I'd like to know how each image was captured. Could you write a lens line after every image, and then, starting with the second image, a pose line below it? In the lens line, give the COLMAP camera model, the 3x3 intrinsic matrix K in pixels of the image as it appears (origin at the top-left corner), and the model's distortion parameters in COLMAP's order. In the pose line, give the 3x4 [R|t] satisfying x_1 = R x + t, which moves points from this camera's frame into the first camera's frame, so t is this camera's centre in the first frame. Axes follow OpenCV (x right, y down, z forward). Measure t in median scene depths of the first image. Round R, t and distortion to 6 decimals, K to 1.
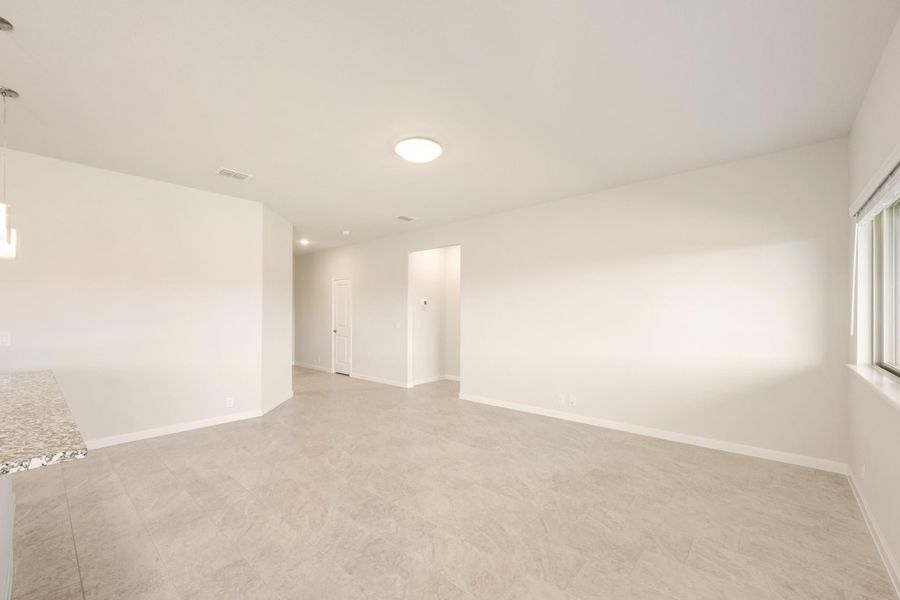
lens RADIAL K [[361.3, 0, 454.3], [0, 361.3, 325.6], [0, 0, 1]] dist [-0.000853, -0.000122]
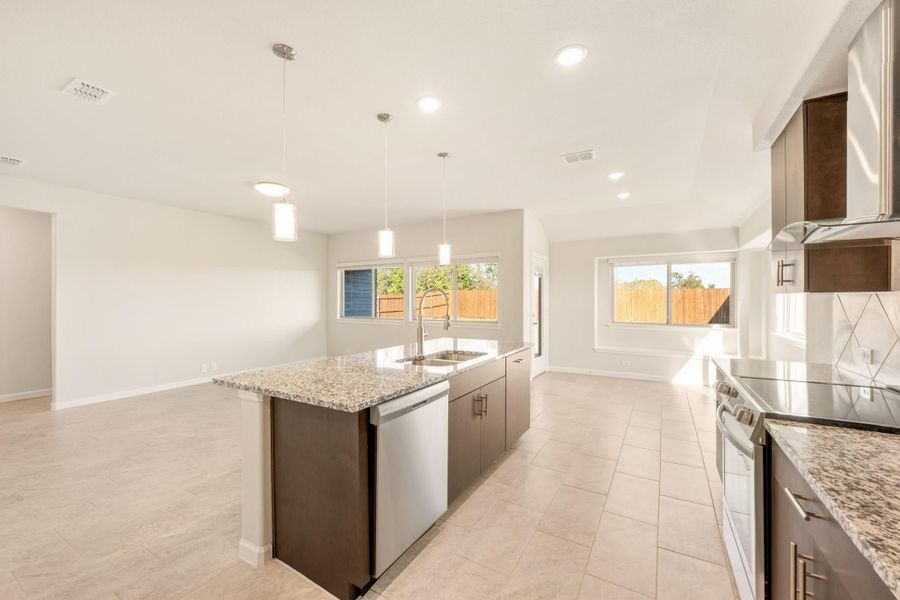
lens RADIAL K [[361.3, 0, 445.7], [0, 361.3, 301.2], [0, 0, 1]] dist [-0.000853, -0.000122]
pose [[-0.186828, 0.003917, 0.982385, -1.649648], [0.036073, 0.999345, 0.002875, -0.007704], [-0.981730, 0.035974, -0.186846, 0.576300]]
